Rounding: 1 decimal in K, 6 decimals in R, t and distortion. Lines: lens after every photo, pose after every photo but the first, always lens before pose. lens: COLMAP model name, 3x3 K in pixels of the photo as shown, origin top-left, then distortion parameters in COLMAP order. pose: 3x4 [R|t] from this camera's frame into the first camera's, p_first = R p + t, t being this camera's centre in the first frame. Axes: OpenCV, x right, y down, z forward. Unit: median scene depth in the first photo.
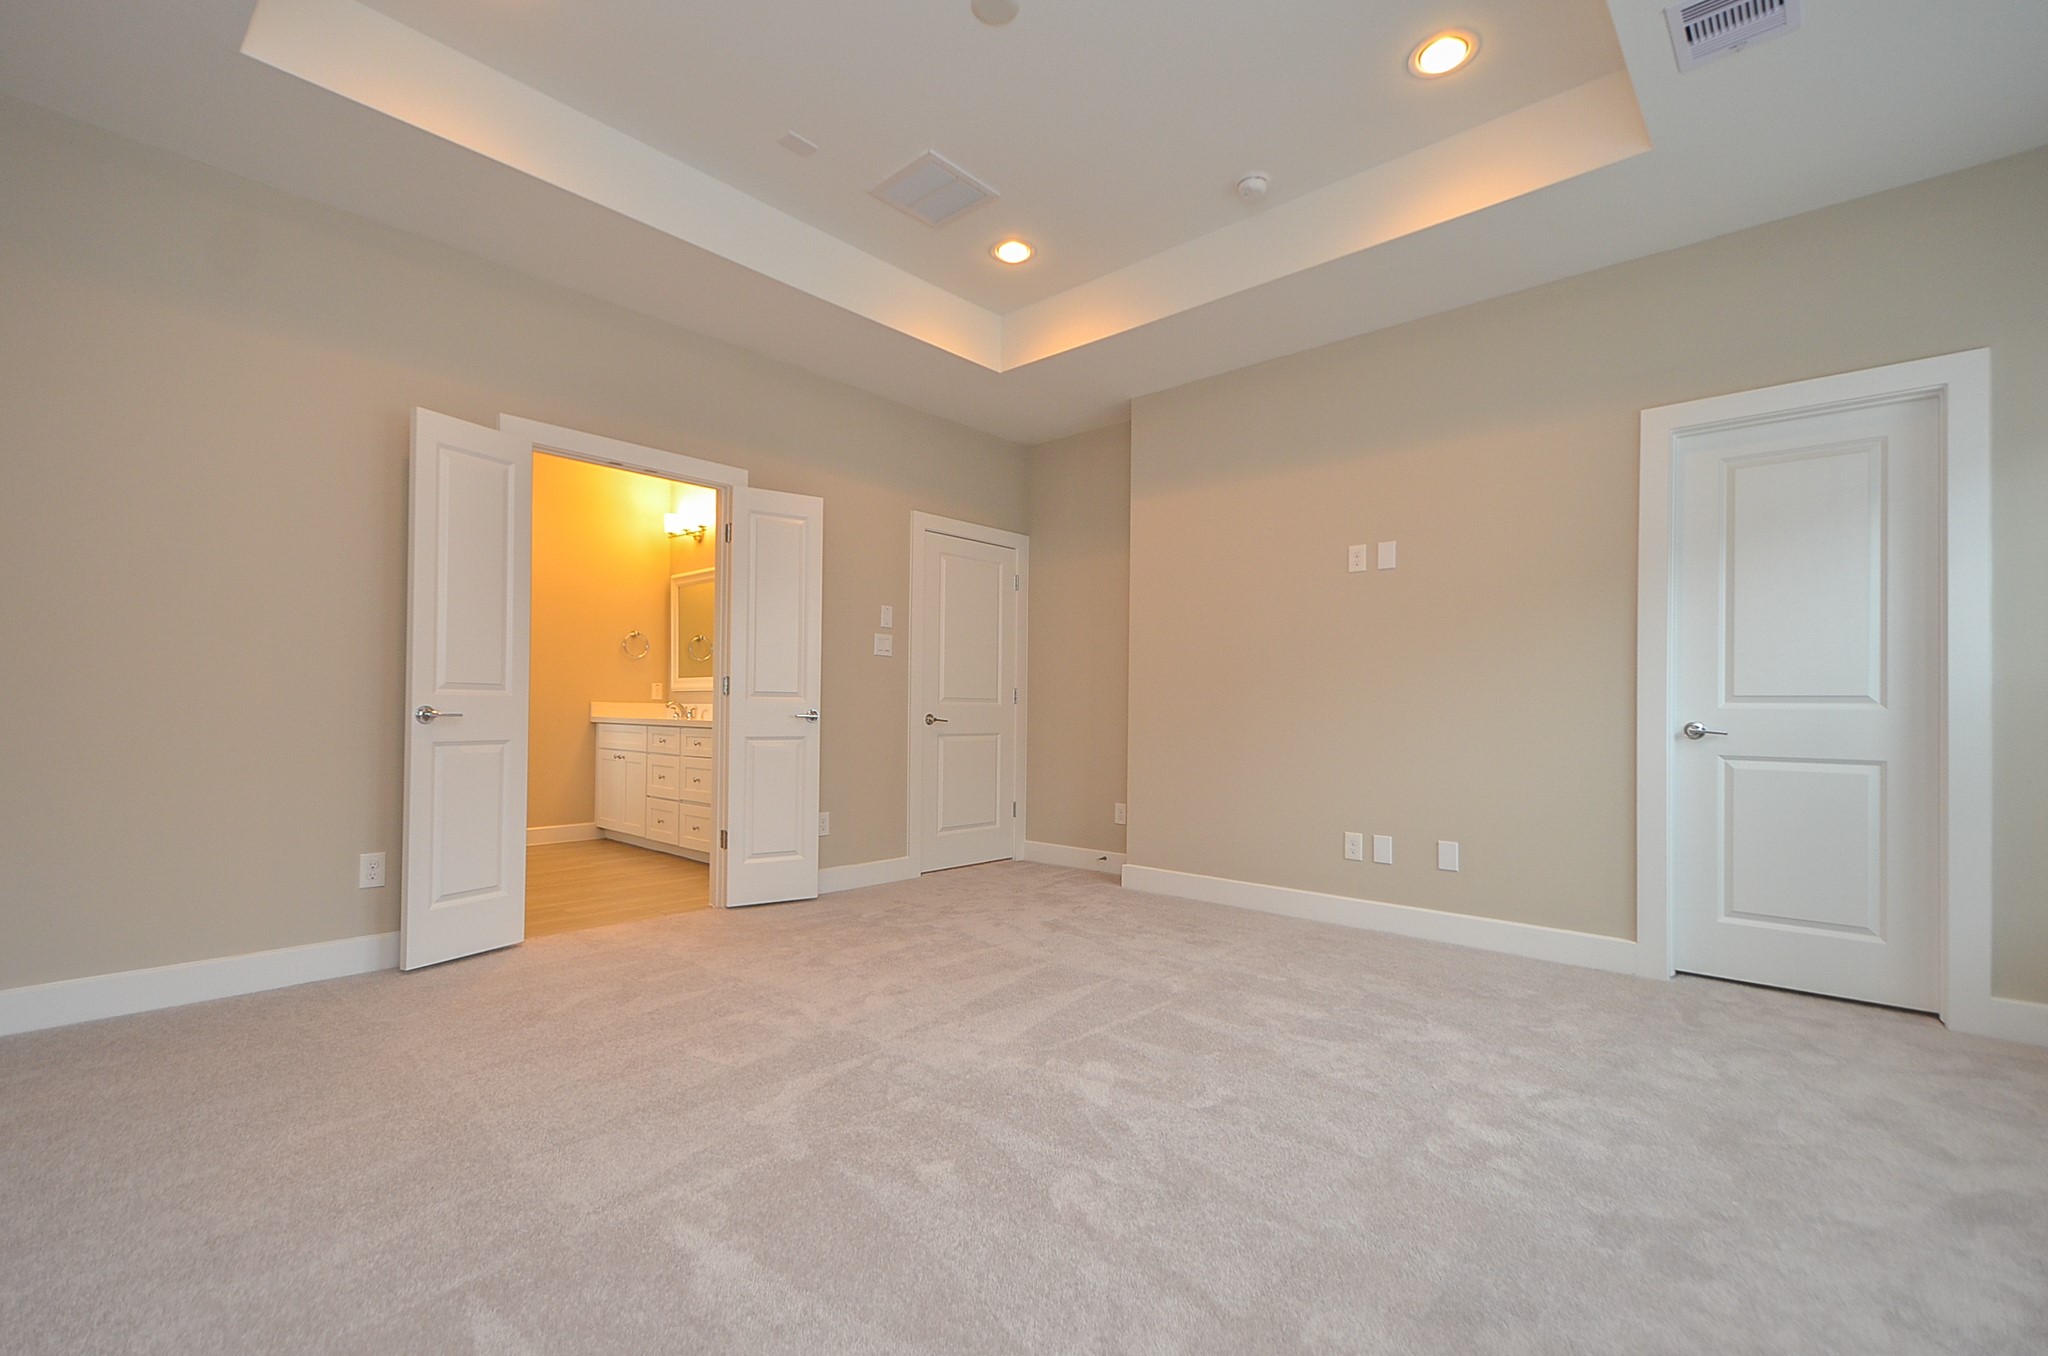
lens RADIAL K [[897.7, 0, 1015.9], [0, 897.7, 692.3], [0, 0, 1]] dist [-0.000902, -0.000938]
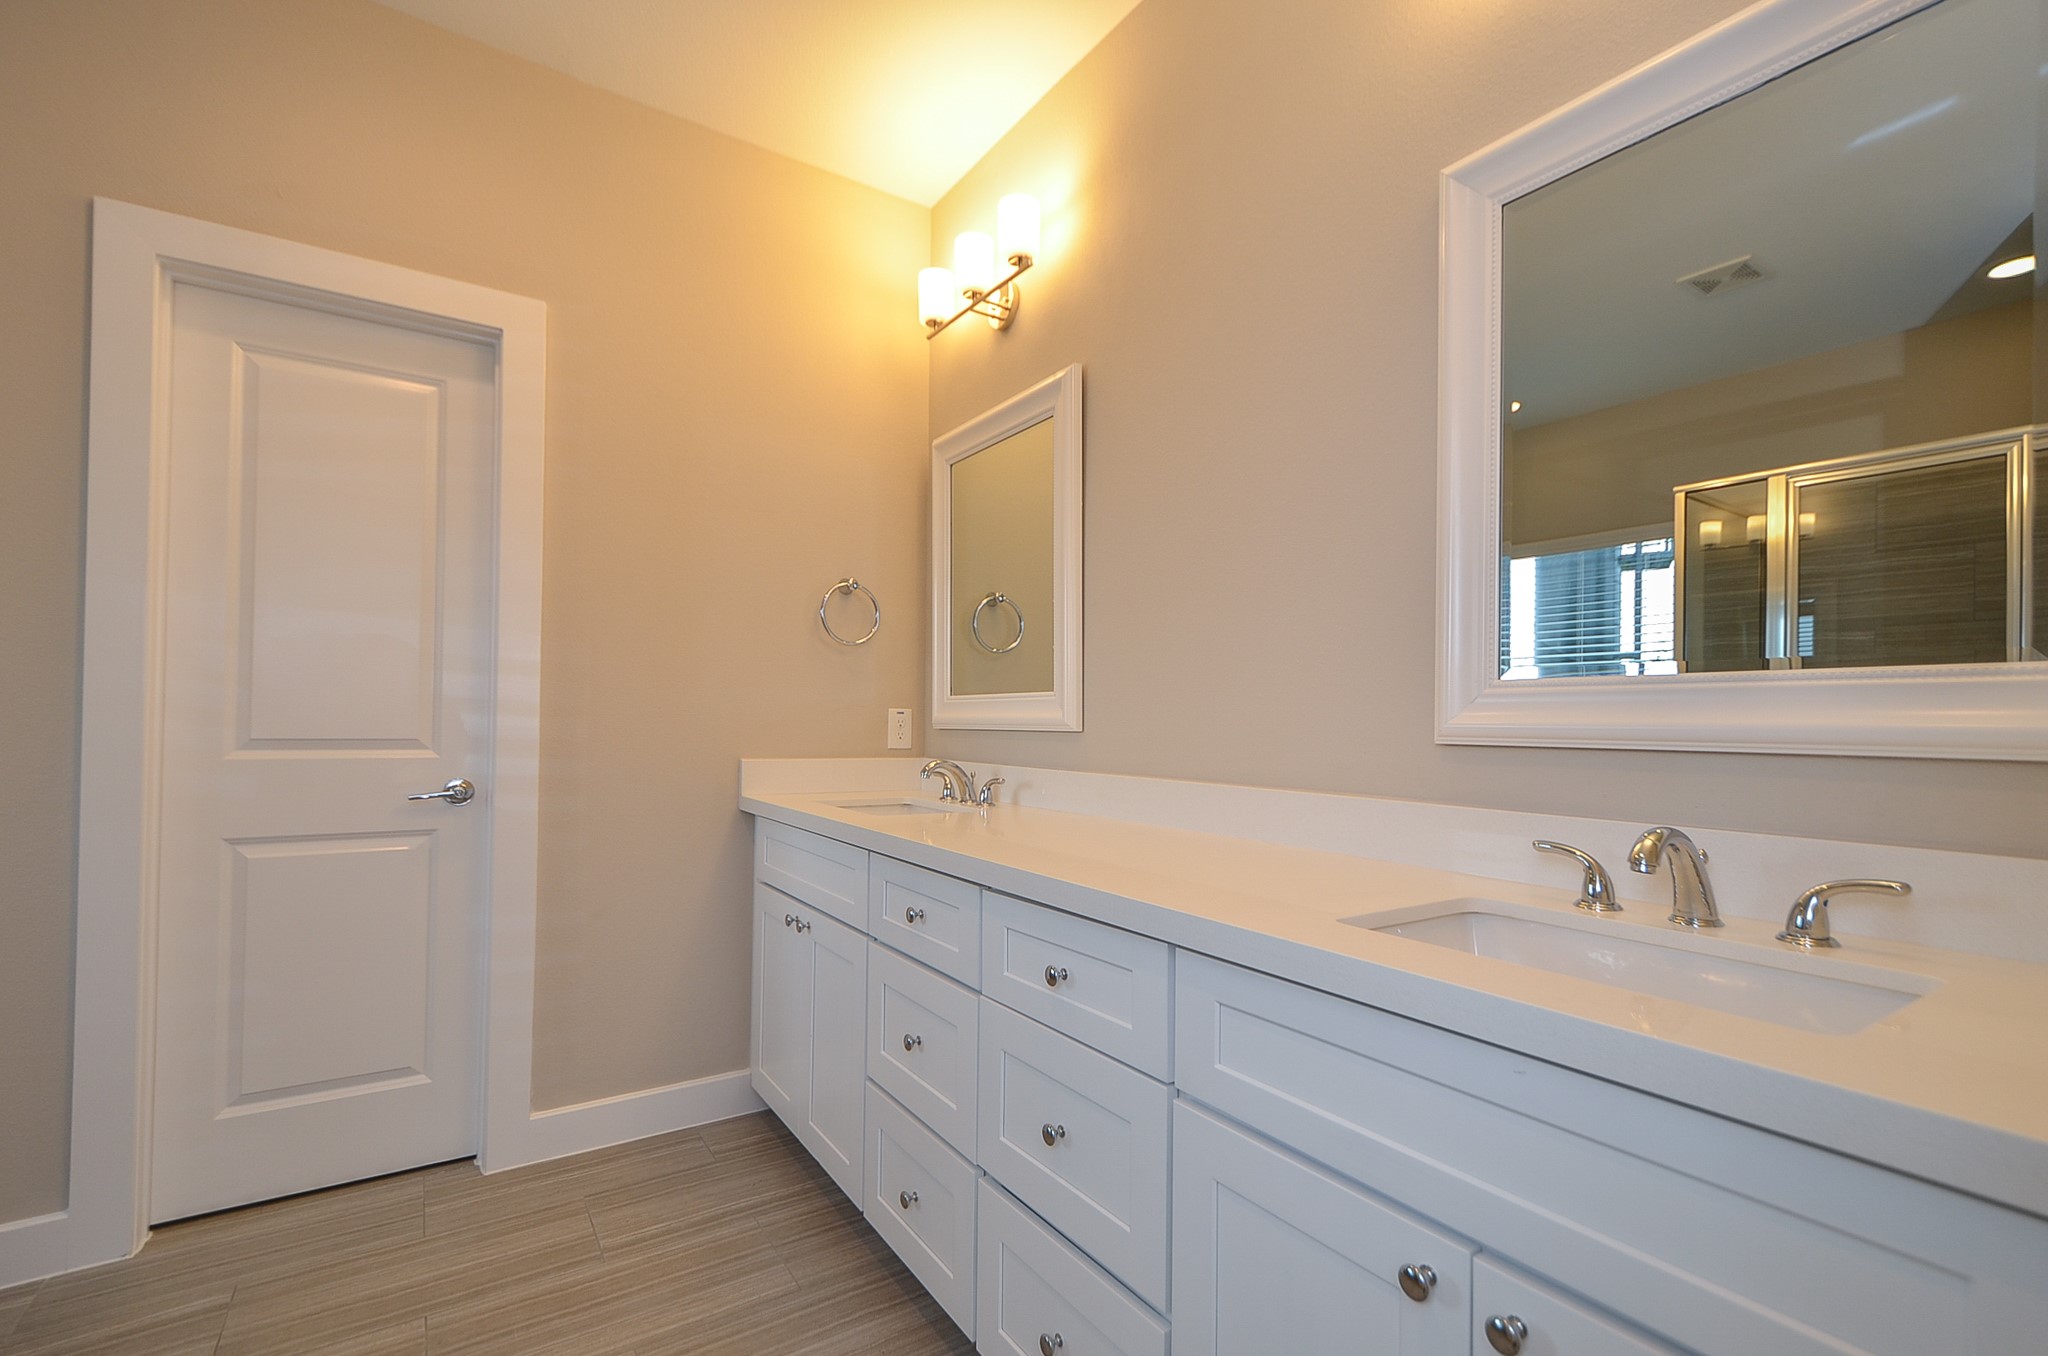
lens RADIAL K [[897.7, 0, 1020.3], [0, 897.7, 694.6], [0, 0, 1]] dist [-0.000902, -0.000938]
pose [[0.969531, -0.006266, -0.244890, -0.244702], [0.004586, 0.999962, -0.007430, -0.013030], [0.244927, 0.006080, 0.969522, 0.612400]]
